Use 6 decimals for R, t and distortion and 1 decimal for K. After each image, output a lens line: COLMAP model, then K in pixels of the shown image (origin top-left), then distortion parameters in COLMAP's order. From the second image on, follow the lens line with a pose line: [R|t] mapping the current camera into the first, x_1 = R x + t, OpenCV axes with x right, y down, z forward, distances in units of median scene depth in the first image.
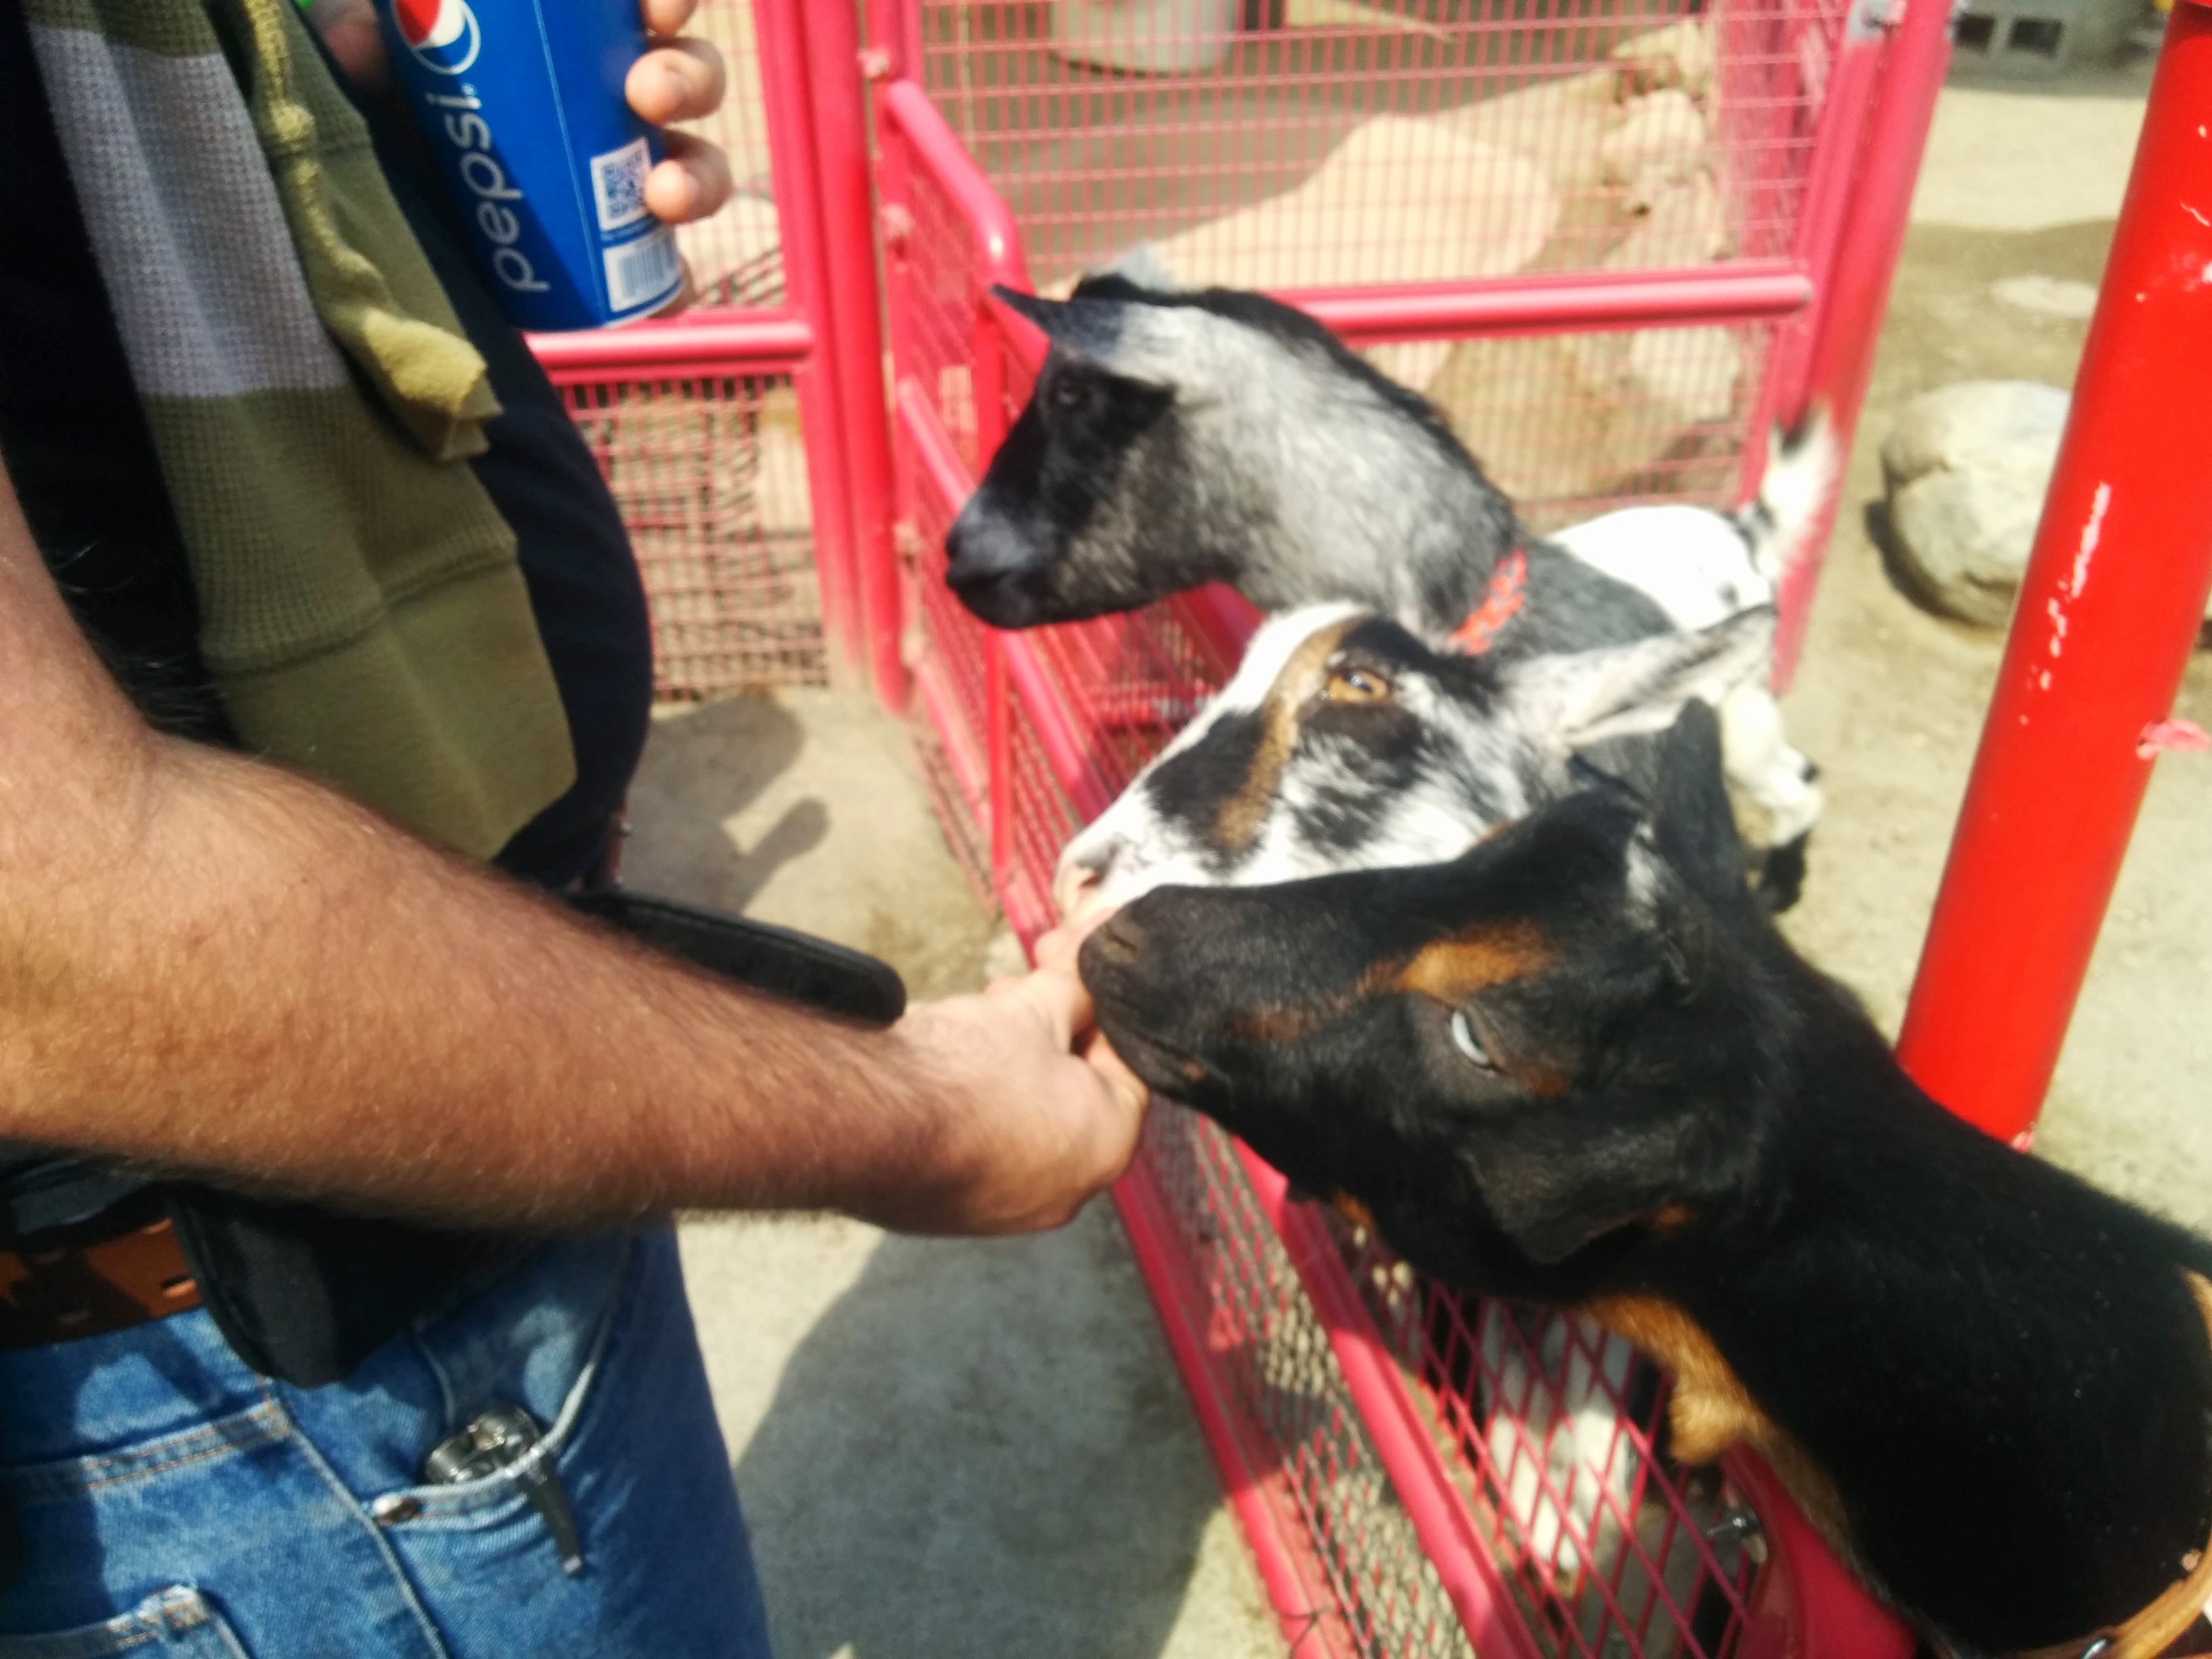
lens RADIAL K [[1901.8, 0, 1106.0], [0, 1901.8, 829.5], [0, 0, 1]] dist [0.019071, -0.014566]
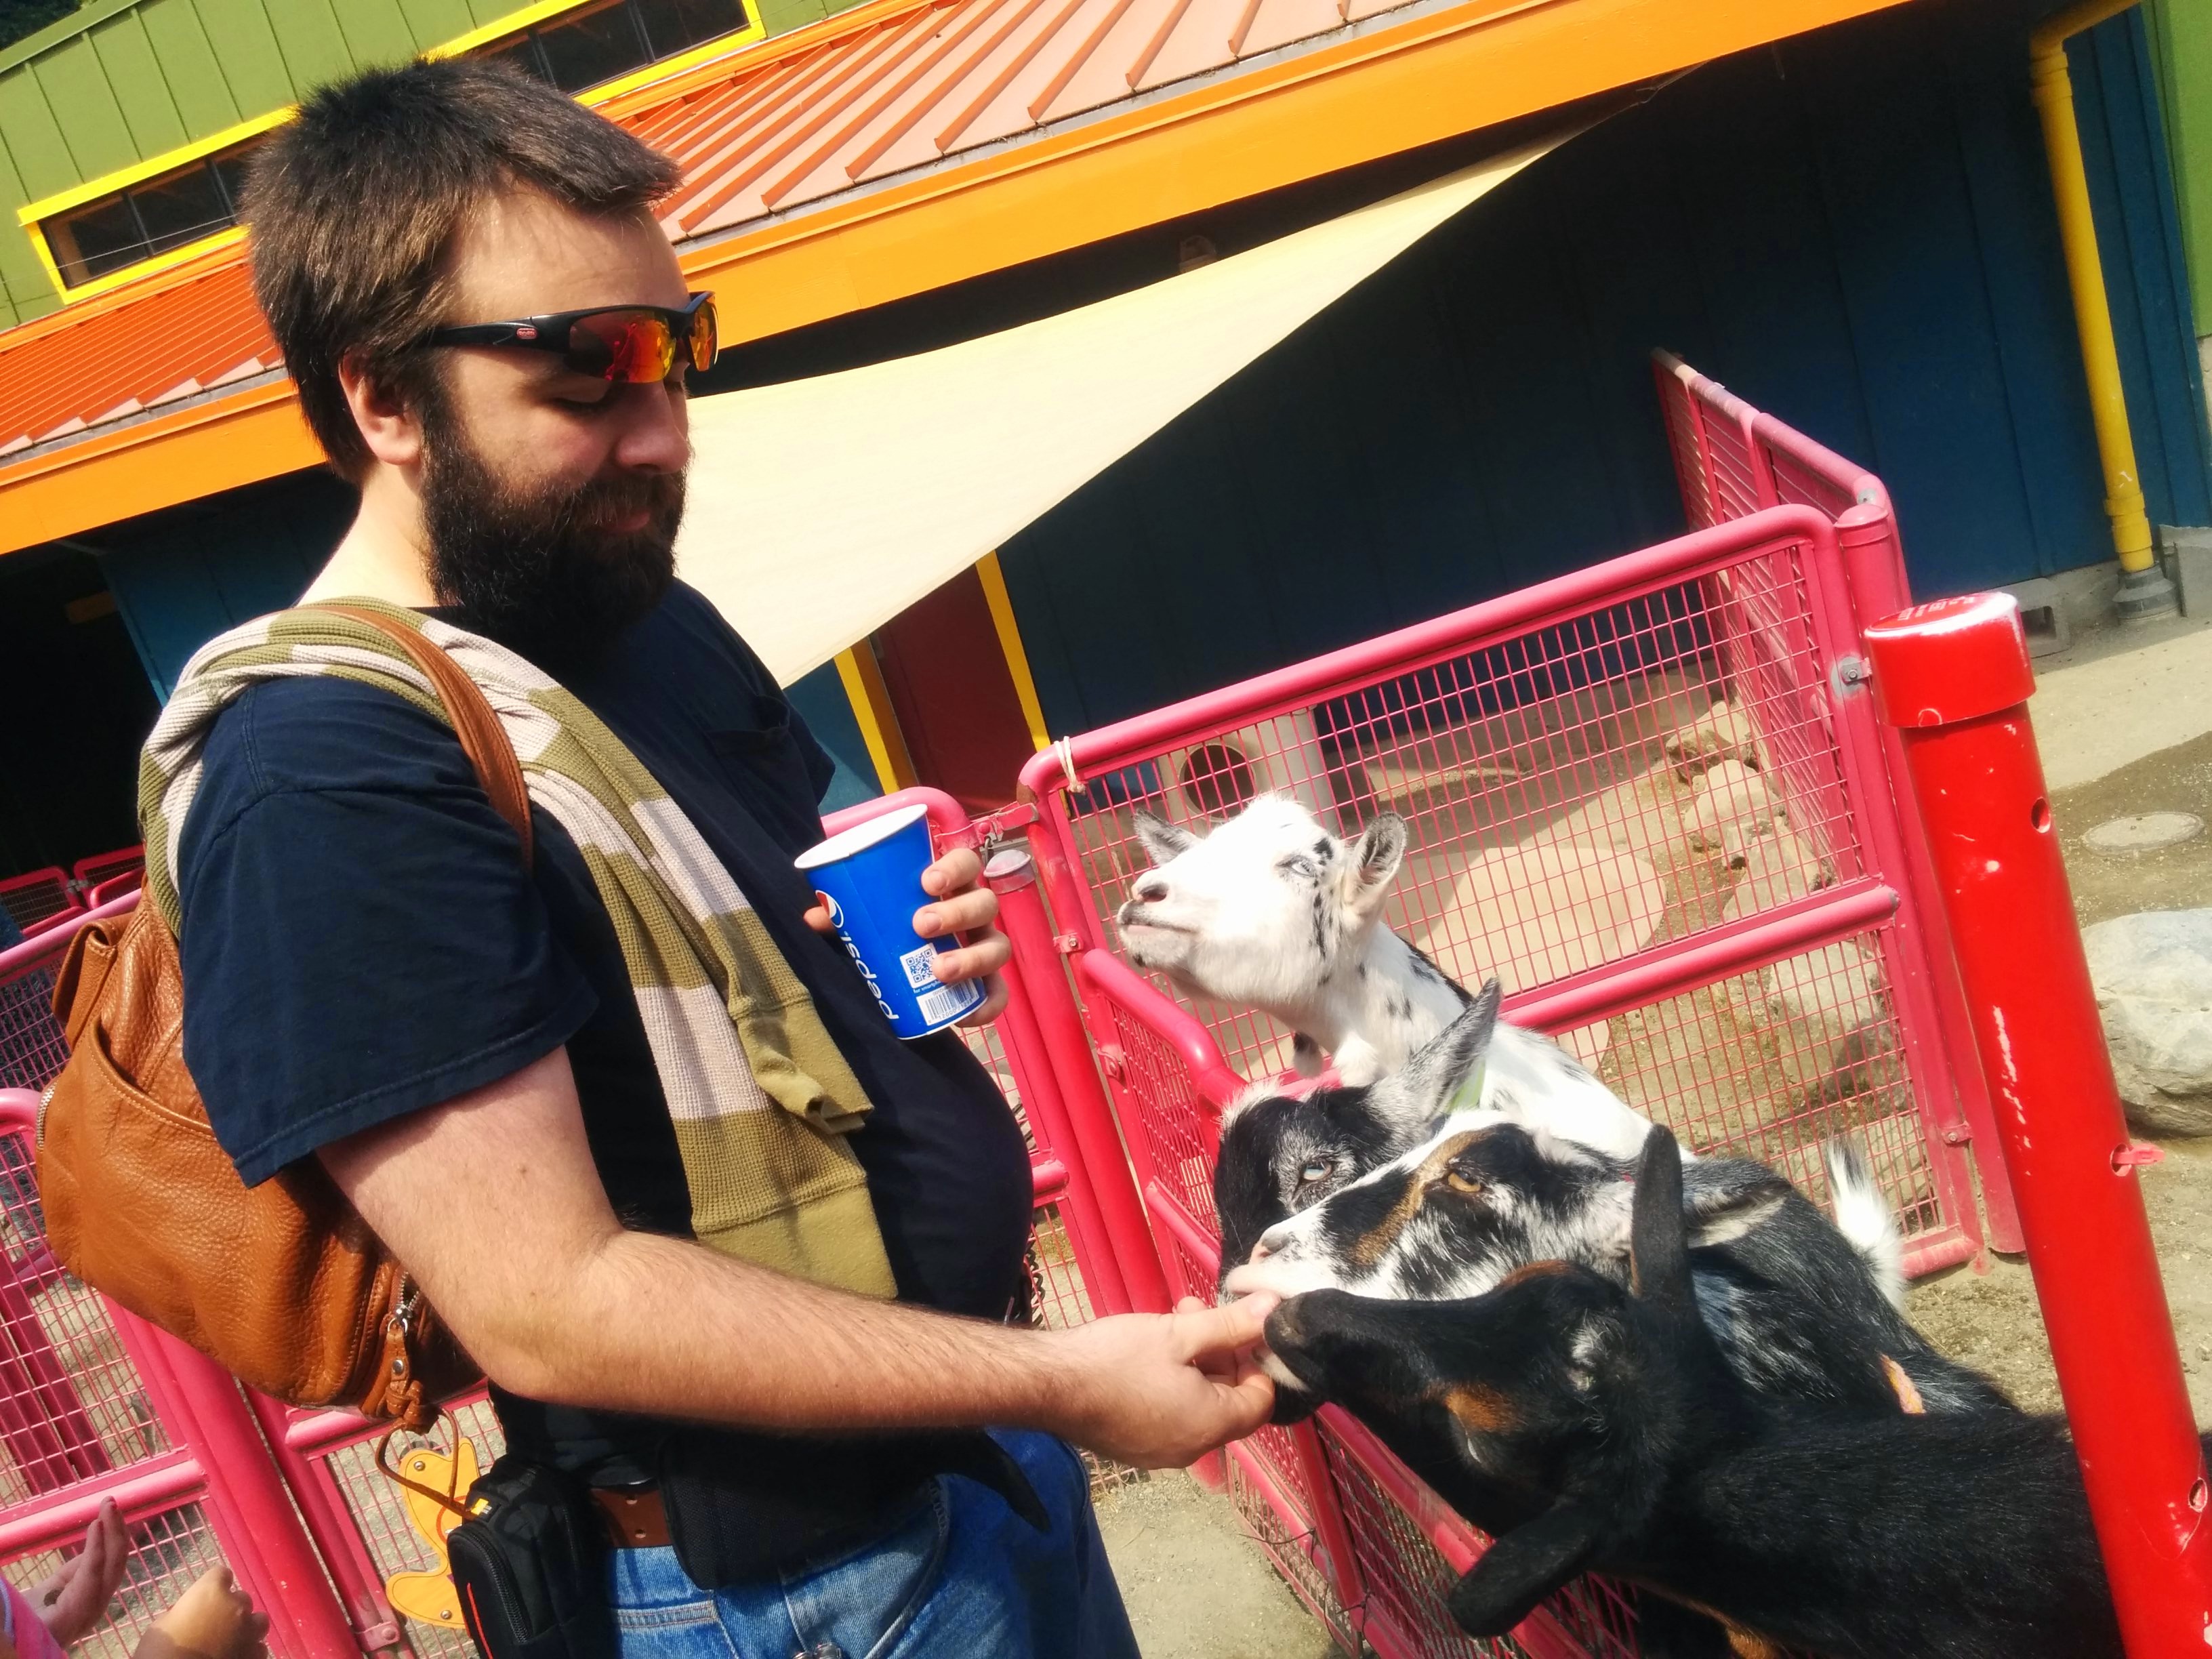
lens RADIAL K [[1901.8, 0, 1106.0], [0, 1901.8, 829.5], [0, 0, 1]] dist [0.019071, -0.014566]
pose [[0.958237, -0.280170, -0.057325, -0.004815], [0.234230, 0.883926, -0.404735, 0.032557], [0.164066, 0.374405, 0.912635, -0.124556]]
